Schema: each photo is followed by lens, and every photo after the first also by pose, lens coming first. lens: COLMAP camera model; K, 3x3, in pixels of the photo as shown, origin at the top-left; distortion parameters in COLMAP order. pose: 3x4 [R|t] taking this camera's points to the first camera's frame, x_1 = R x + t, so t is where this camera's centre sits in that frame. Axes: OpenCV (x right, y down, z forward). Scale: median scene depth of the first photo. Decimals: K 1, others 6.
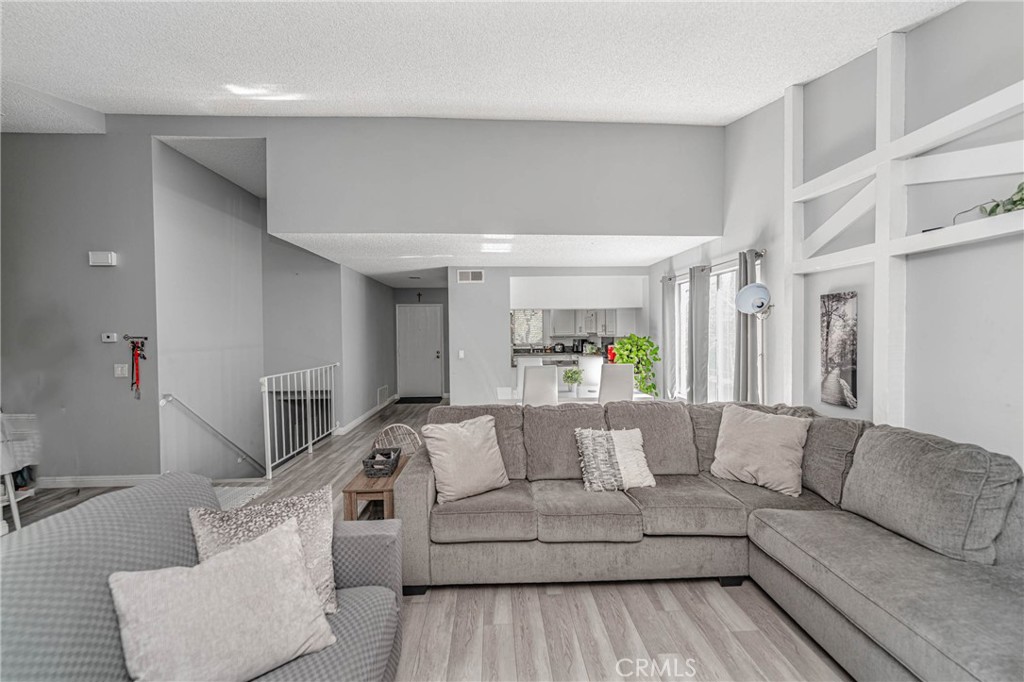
lens RADIAL K [[395.5, 0, 512.0], [0, 395.5, 341.0], [0, 0, 1]] dist [-0.000149, 0.000117]
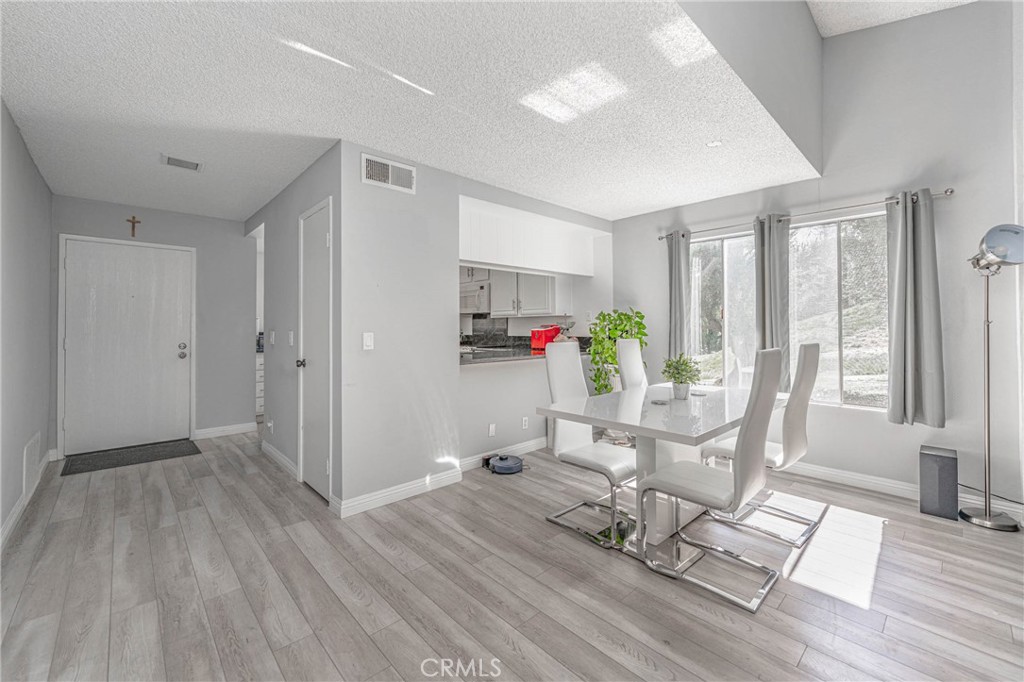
lens RADIAL K [[416.2, 0, 512.0], [0, 416.2, 341.0], [0, 0, 1]] dist [0.000119, 0.000607]
pose [[0.765578, -0.010538, 0.643257, -0.310613], [0.005162, 0.999934, 0.010237, 0.028210], [-0.643323, -0.004517, 0.765582, 0.530060]]
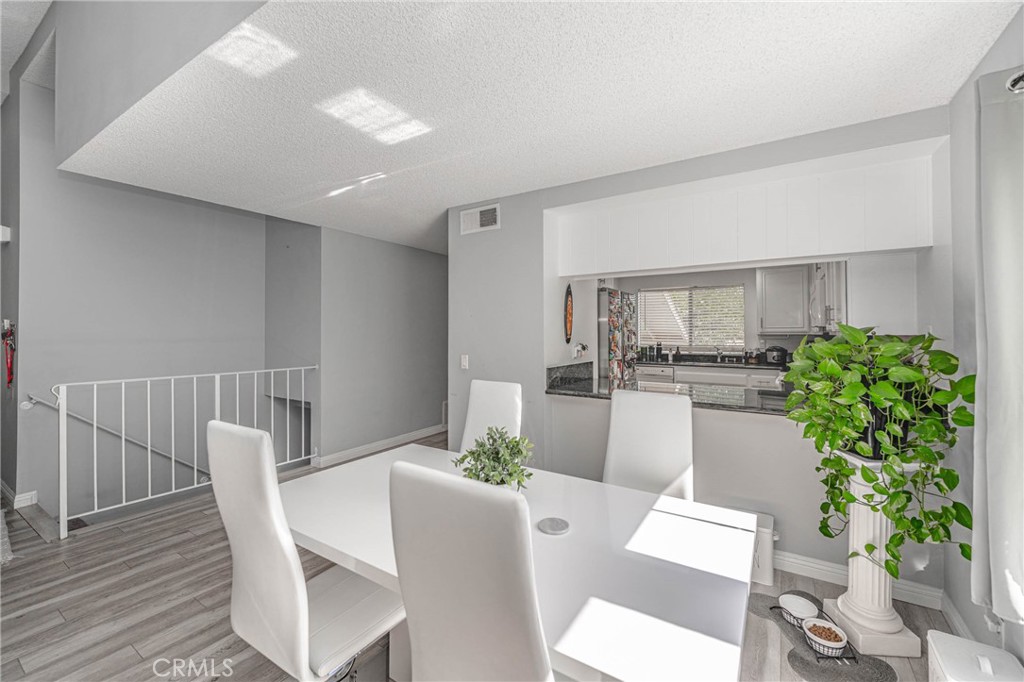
lens RADIAL K [[416.2, 0, 512.0], [0, 416.2, 341.0], [0, 0, 1]] dist [0.000119, 0.000607]
pose [[0.812250, 0.022739, -0.582867, 0.265325], [-0.018492, 0.999741, 0.013234, -0.005838], [0.583017, 0.000029, 0.812460, 0.562090]]
